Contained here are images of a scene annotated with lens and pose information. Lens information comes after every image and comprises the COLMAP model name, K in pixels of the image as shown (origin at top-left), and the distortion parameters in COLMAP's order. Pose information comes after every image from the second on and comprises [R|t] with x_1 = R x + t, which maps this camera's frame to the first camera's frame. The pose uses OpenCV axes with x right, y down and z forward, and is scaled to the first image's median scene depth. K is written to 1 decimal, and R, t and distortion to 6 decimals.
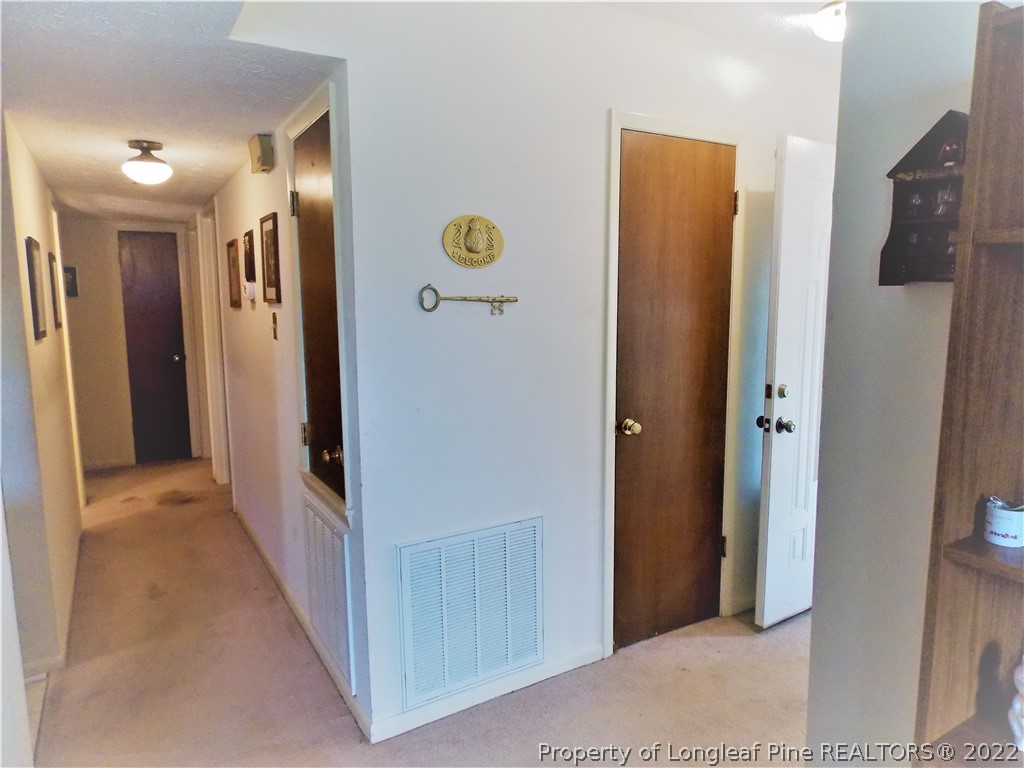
lens RADIAL K [[677.0, 0, 511.8], [0, 677.0, 385.8], [0, 0, 1]] dist [0.010283, 0.002408]
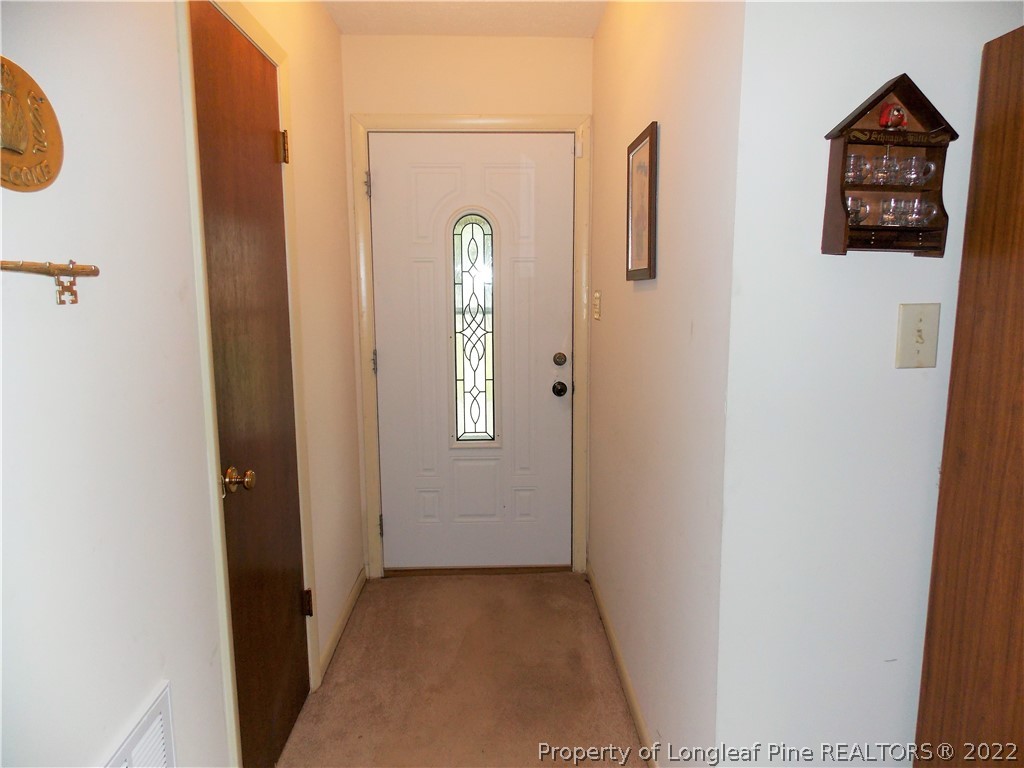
lens RADIAL K [[677.0, 0, 512.3], [0, 677.0, 383.6], [0, 0, 1]] dist [0.010283, 0.002408]
pose [[0.465243, -0.128334, 0.875831, -0.277194], [0.117481, 0.989634, 0.082604, -0.057263], [-0.877352, 0.064462, 0.475497, 0.548908]]
